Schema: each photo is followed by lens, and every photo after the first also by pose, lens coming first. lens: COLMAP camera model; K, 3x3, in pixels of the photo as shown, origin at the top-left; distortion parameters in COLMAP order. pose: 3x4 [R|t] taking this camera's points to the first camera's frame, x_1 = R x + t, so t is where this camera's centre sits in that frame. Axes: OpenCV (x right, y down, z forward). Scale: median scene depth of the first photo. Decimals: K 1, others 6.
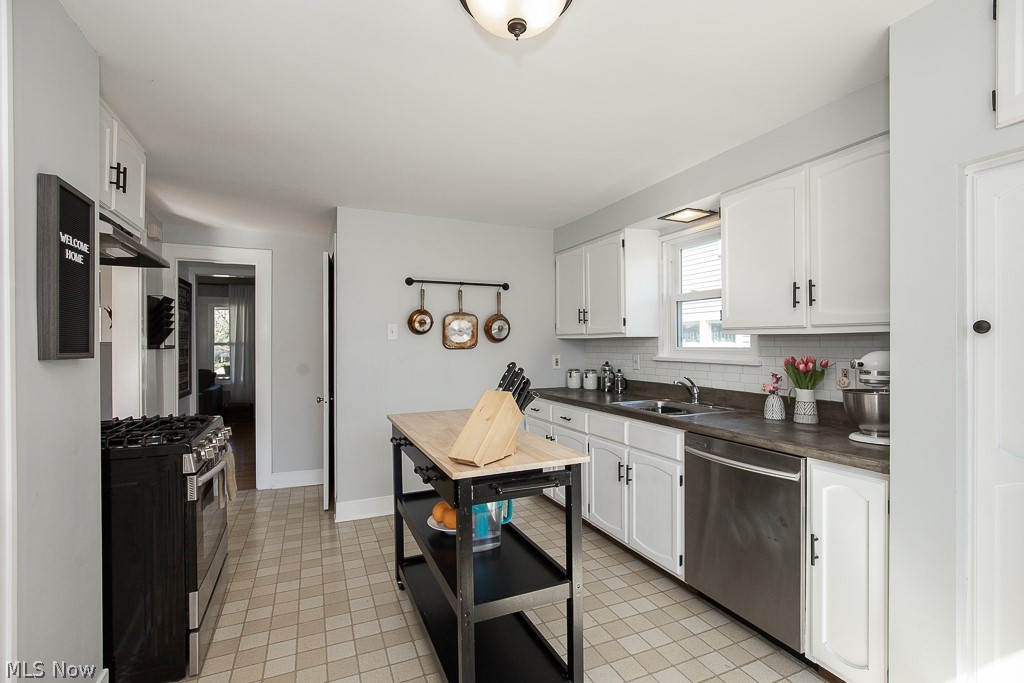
lens RADIAL K [[462.1, 0, 511.3], [0, 462.1, 342.7], [0, 0, 1]] dist [-0.006855, -0.001267]
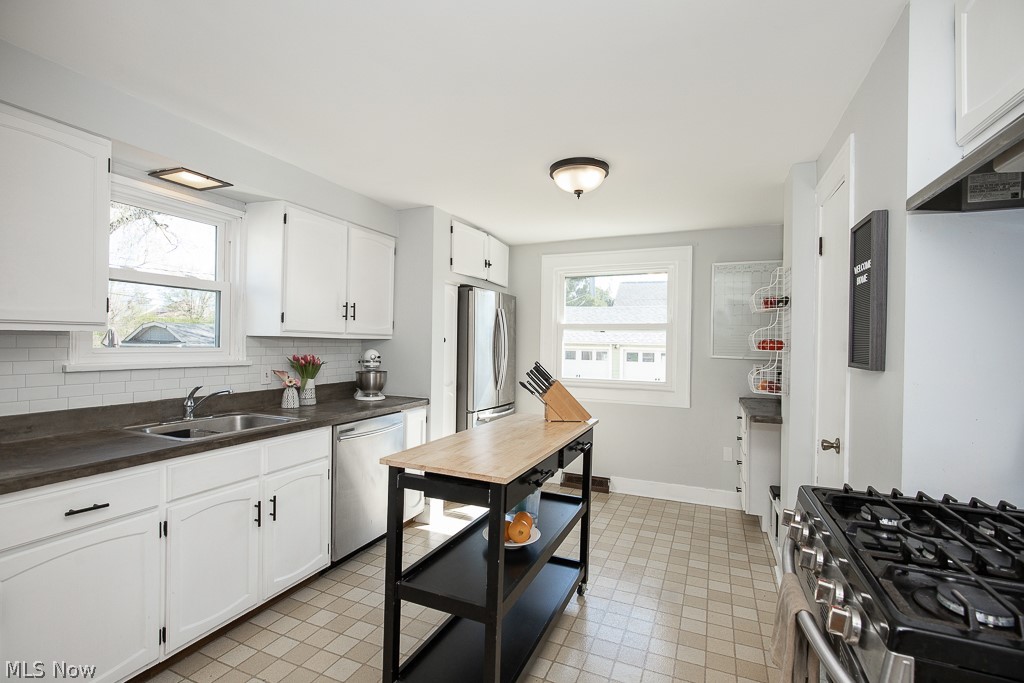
lens RADIAL K [[462.1, 0, 514.2], [0, 462.1, 344.8], [0, 0, 1]] dist [-0.006855, -0.001267]
pose [[-0.690900, -0.007872, 0.722907, -0.728286], [-0.013471, 0.999907, -0.001985, -0.002136], [-0.722825, -0.011110, -0.690942, 1.491859]]
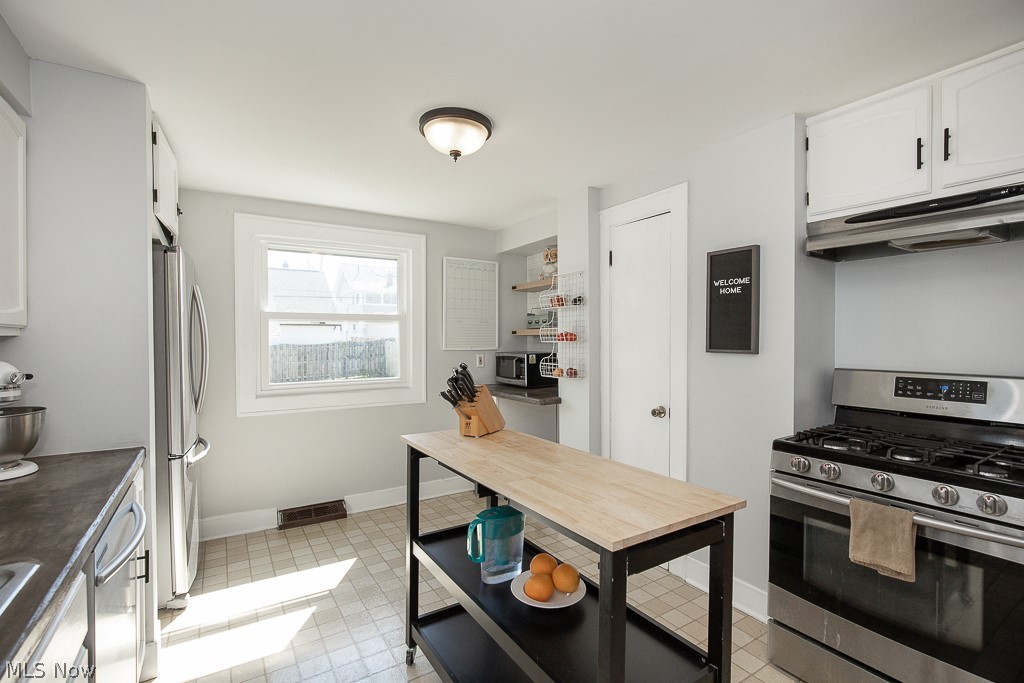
lens RADIAL K [[462.1, 0, 512.0], [0, 462.1, 342.0], [0, 0, 1]] dist [-0.006855, -0.001267]
pose [[-0.987975, 0.008528, -0.154380, 0.018755], [0.007291, 0.999937, 0.008580, -0.010216], [0.154443, 0.007352, -0.987974, 1.536237]]
